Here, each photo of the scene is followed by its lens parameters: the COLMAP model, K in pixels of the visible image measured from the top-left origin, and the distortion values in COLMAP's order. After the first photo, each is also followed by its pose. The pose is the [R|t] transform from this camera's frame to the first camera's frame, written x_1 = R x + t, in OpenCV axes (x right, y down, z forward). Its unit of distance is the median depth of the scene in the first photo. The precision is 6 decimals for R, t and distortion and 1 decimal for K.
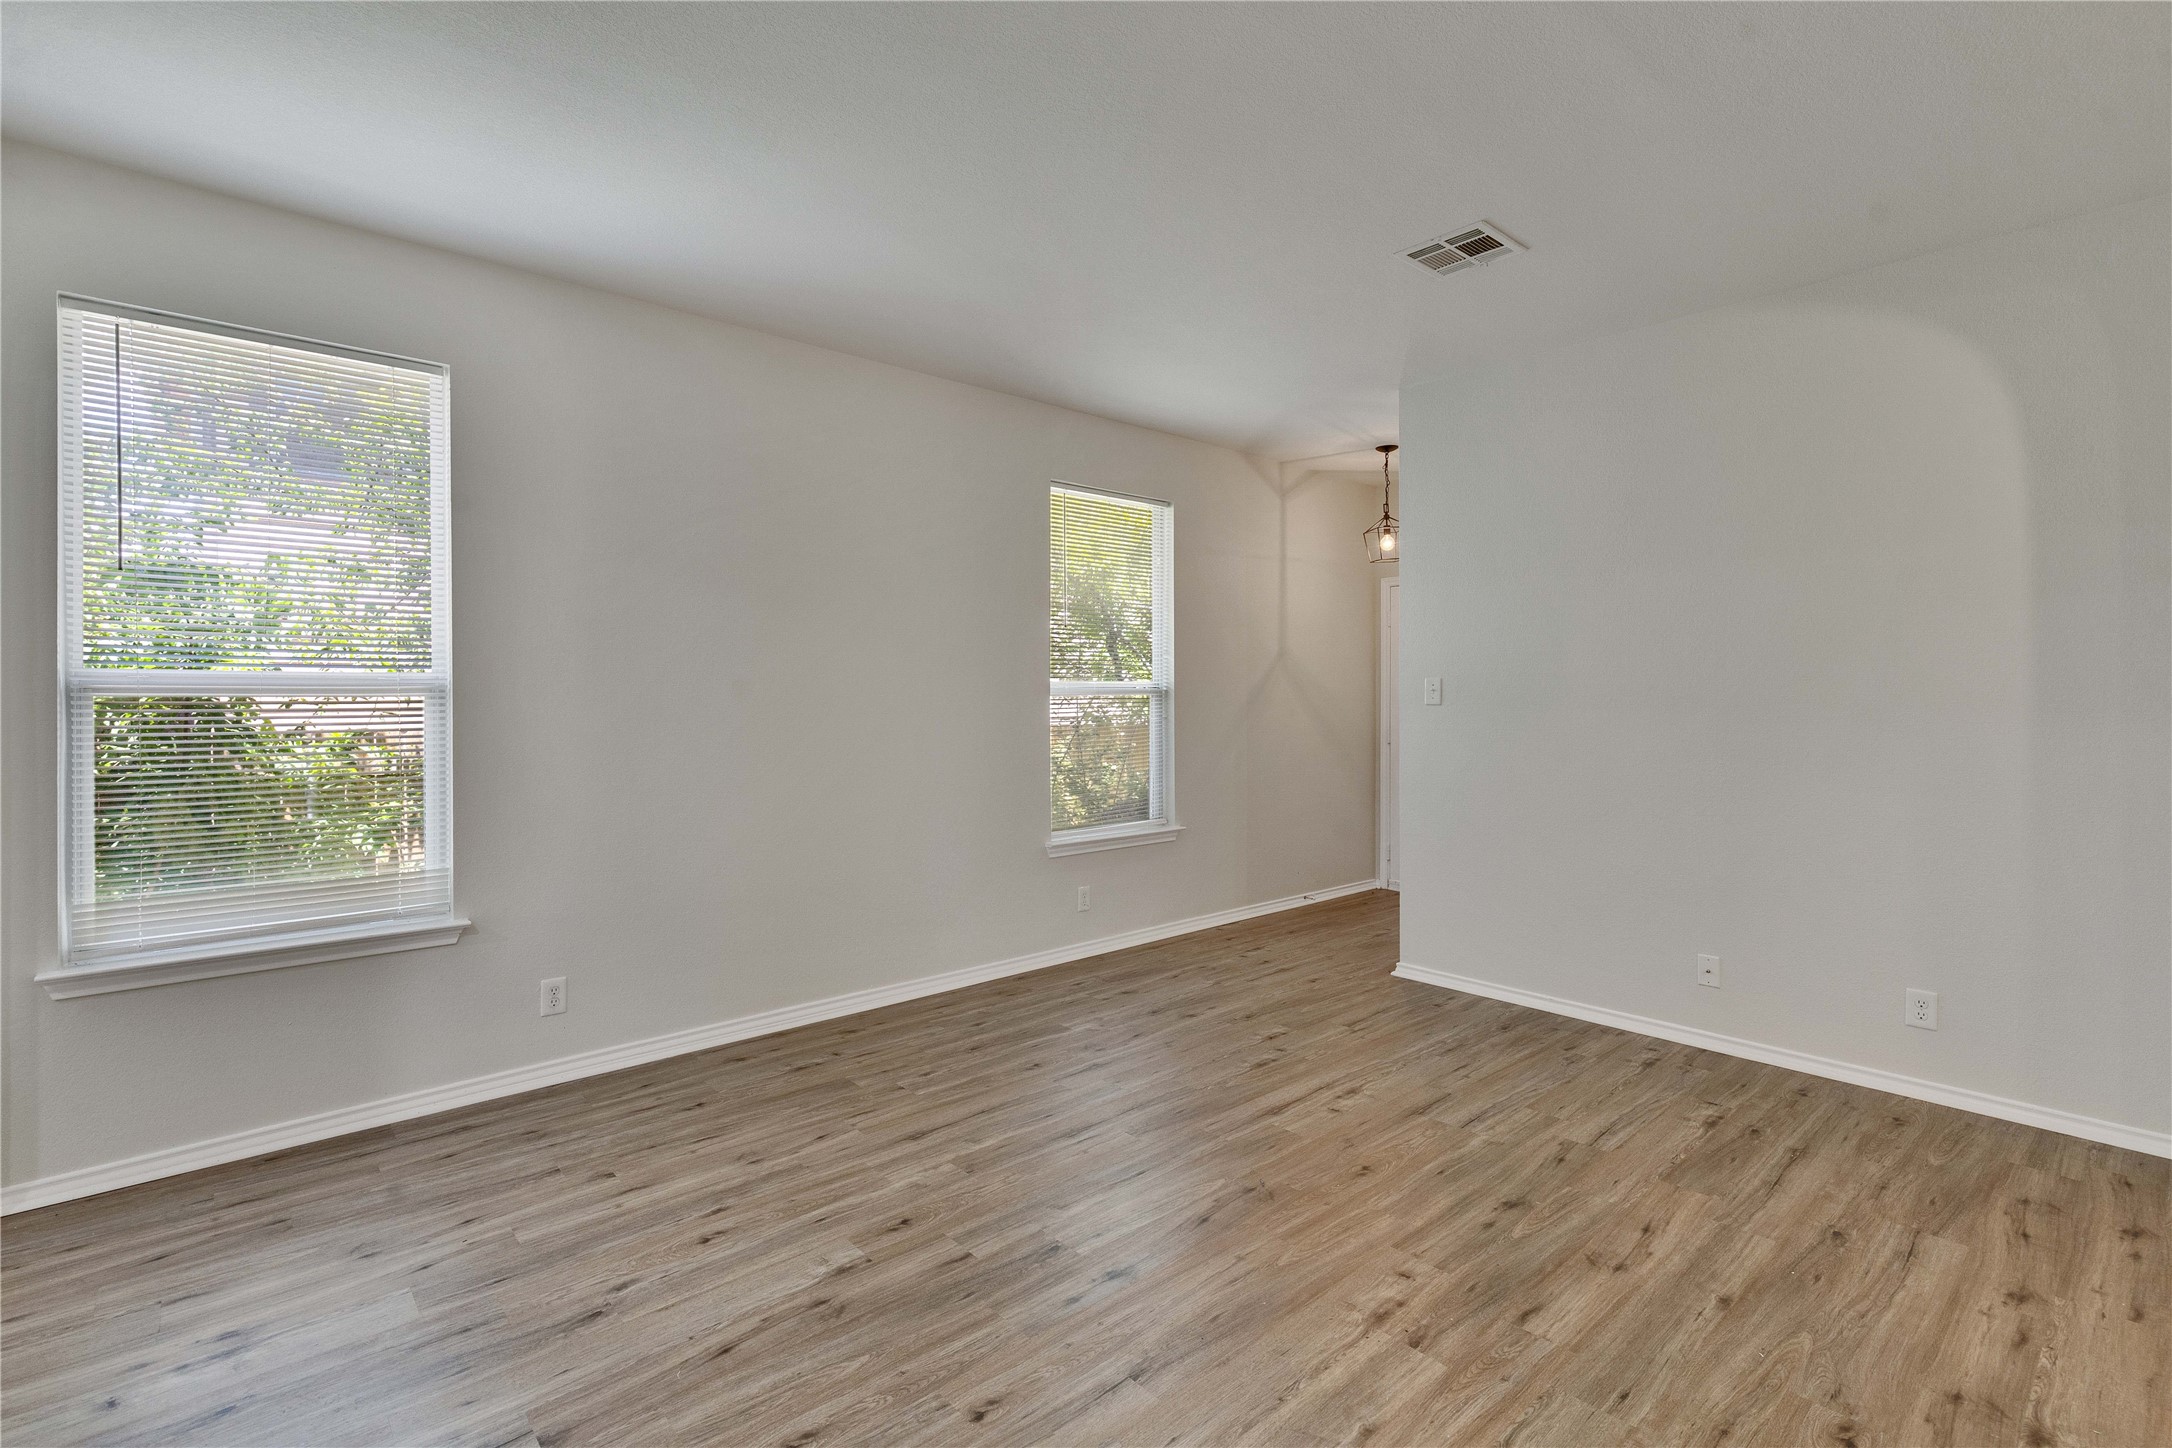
lens RADIAL K [[988.9, 0, 1086.0], [0, 988.9, 724.0], [0, 0, 1]] dist [0.000603, -0.000183]
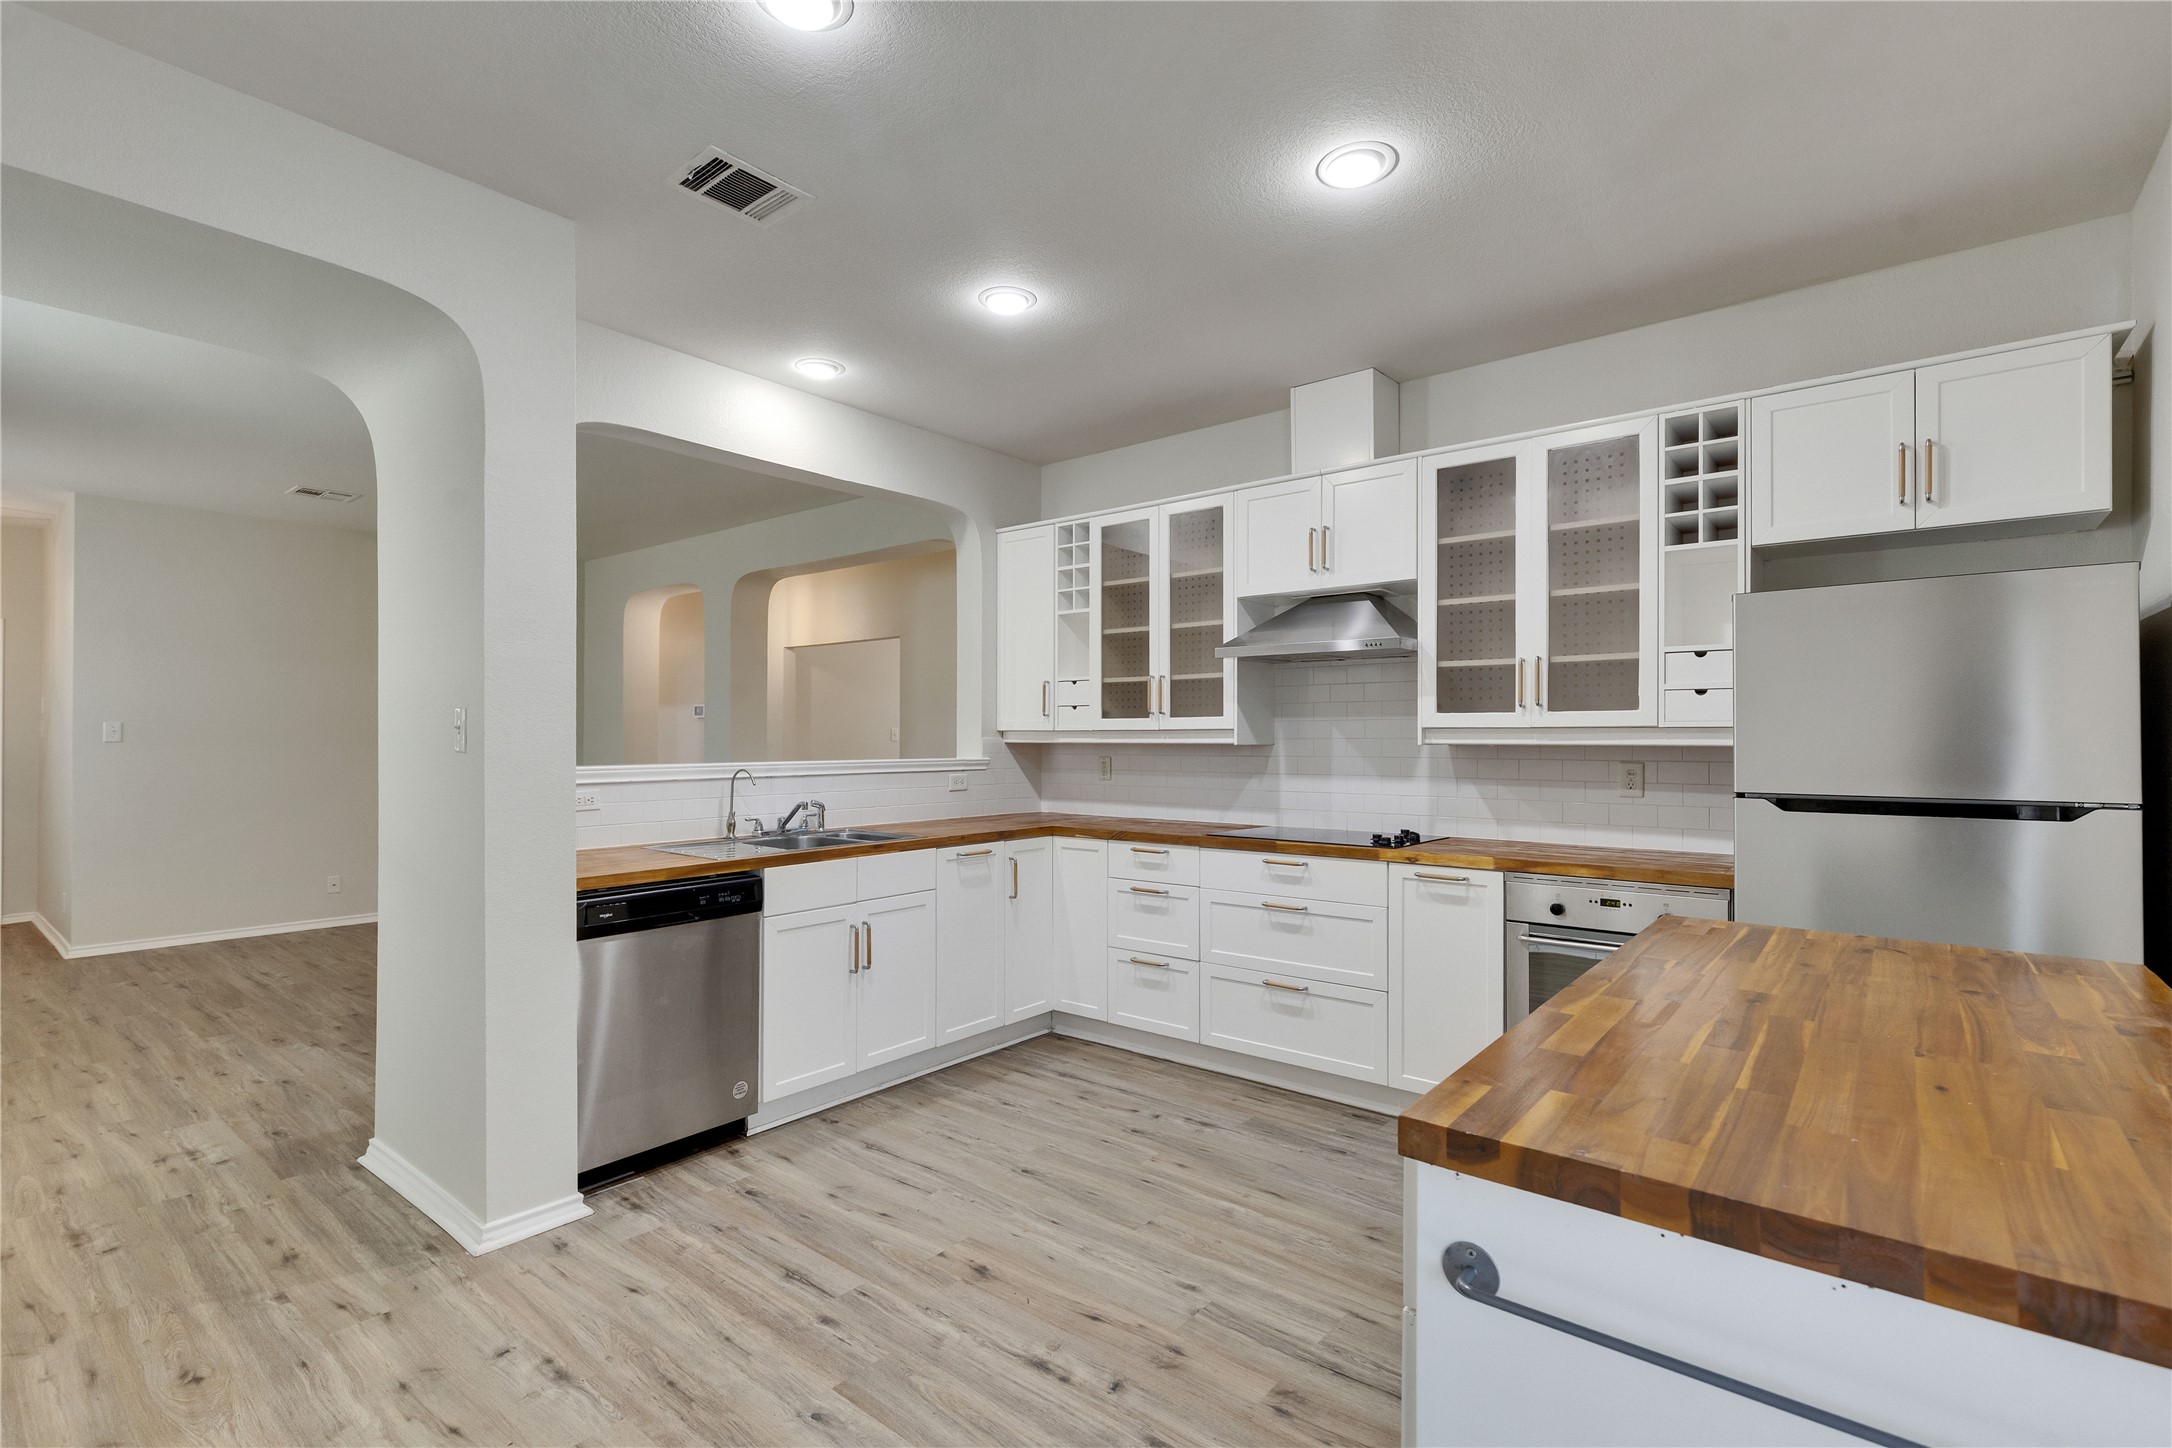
lens RADIAL K [[988.9, 0, 1086.0], [0, 988.9, 724.0], [0, 0, 1]] dist [0.000603, -0.000183]
pose [[-0.159779, 0.010880, 0.987093, -2.263080], [0.022158, 0.999727, -0.007433, -0.010317], [-0.986904, 0.020685, -0.159977, -0.154154]]
